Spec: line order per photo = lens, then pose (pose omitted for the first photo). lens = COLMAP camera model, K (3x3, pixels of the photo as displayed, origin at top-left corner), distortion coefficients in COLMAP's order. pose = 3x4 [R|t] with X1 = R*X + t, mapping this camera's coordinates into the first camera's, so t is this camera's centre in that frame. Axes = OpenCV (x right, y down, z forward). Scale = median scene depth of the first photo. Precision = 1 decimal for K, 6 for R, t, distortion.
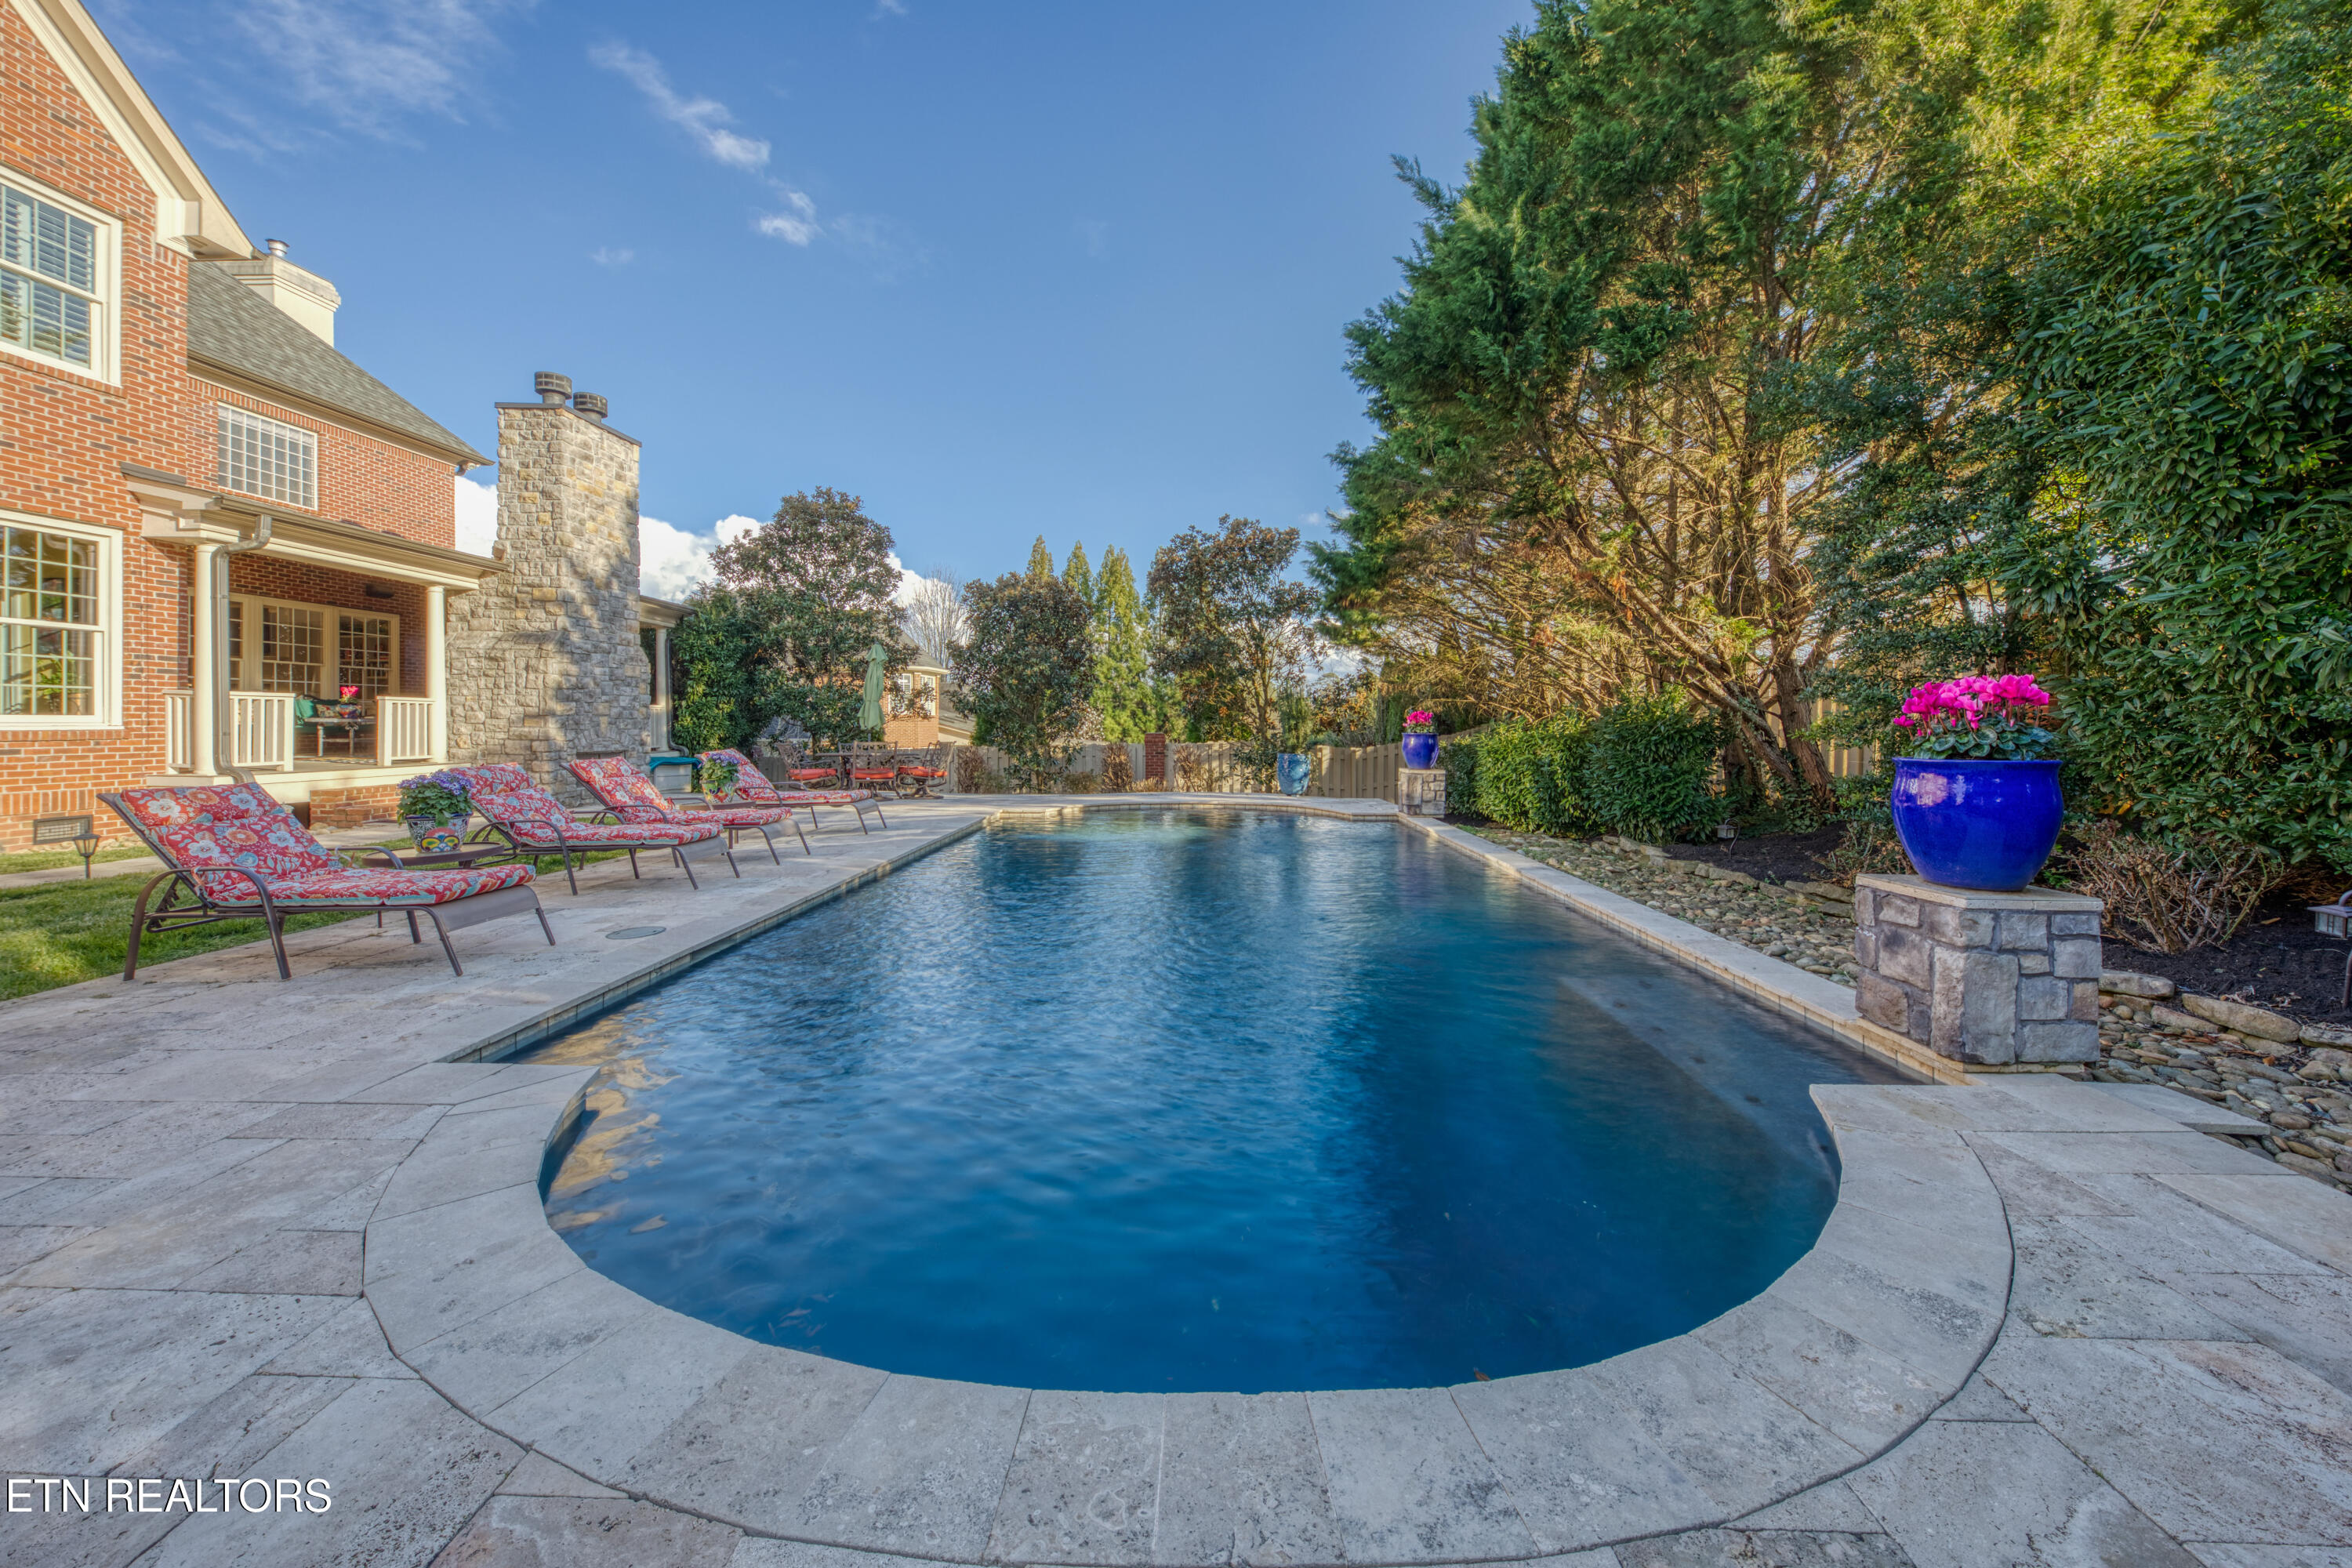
lens RADIAL K [[844.5, 0, 1180.2], [0, 844.5, 738.8], [0, 0, 1]] dist [0.012277, -0.006767]
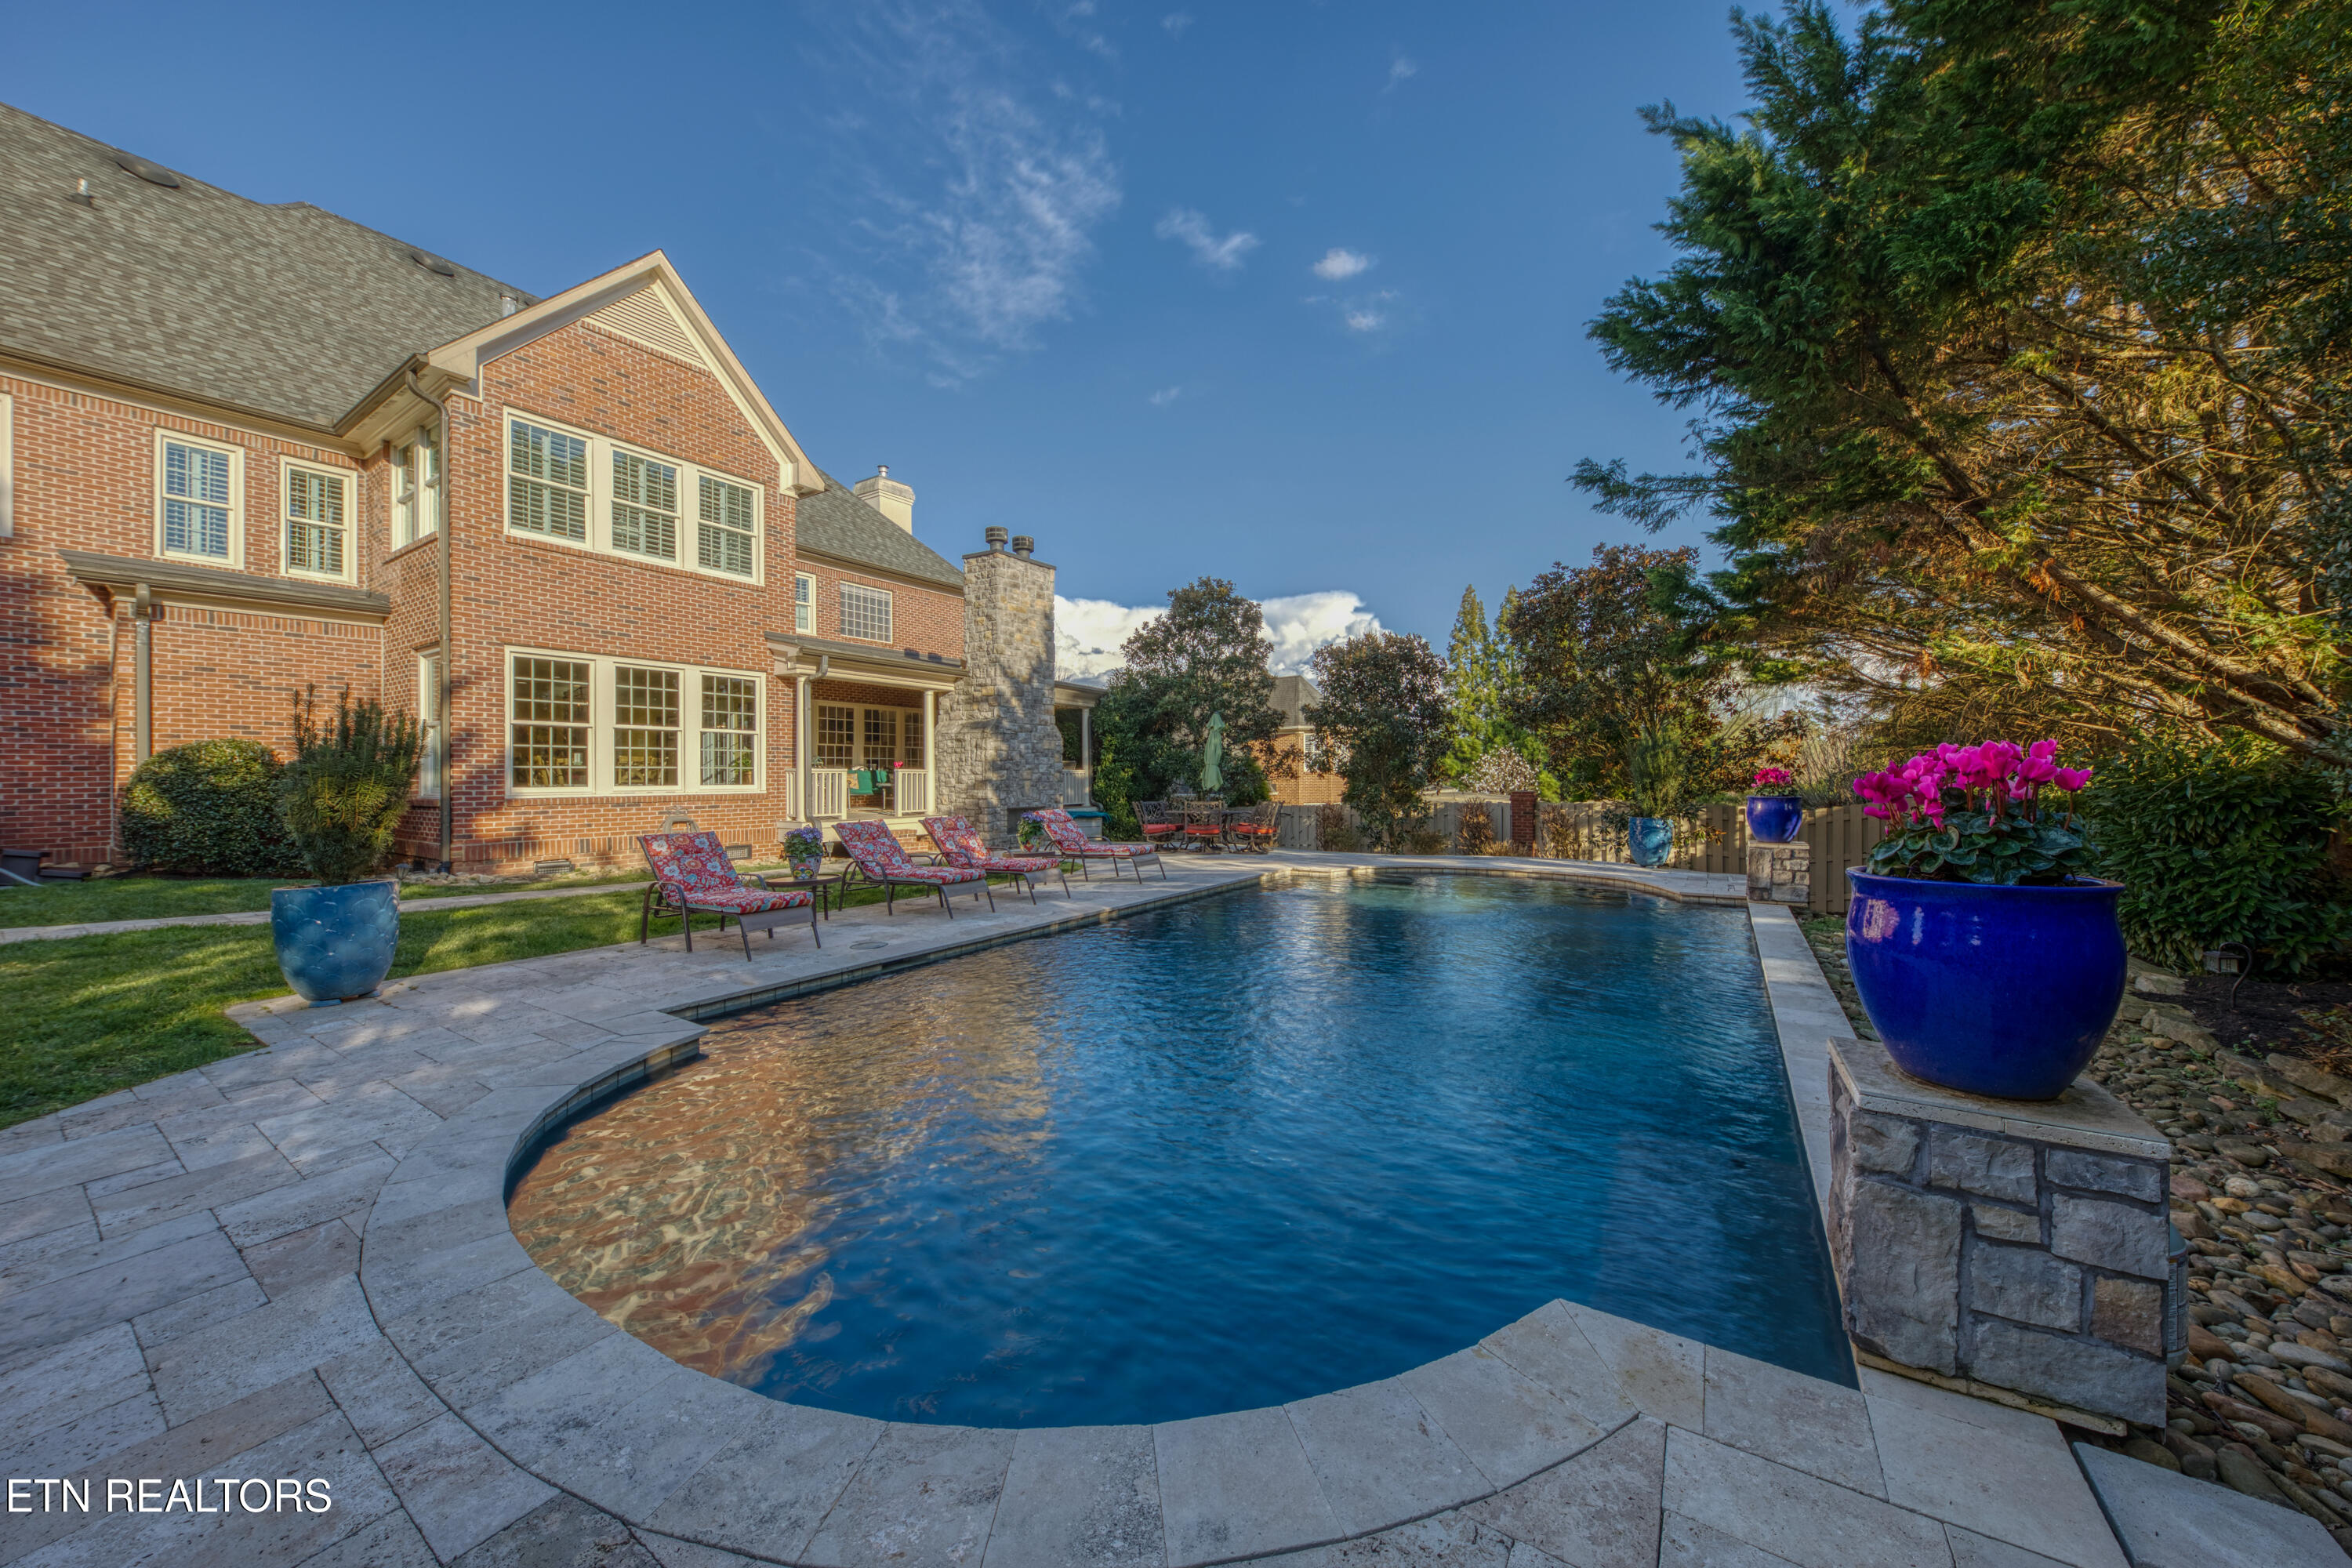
lens RADIAL K [[830.5, 0, 1176.0], [0, 830.5, 784.0], [0, 0, 1]] dist [0.011722, -0.007756]
pose [[0.842258, -0.005039, -0.539051, 0.244574], [0.000028, 0.999957, -0.009305, -0.011733], [0.539075, 0.007822, 0.842222, 0.054992]]
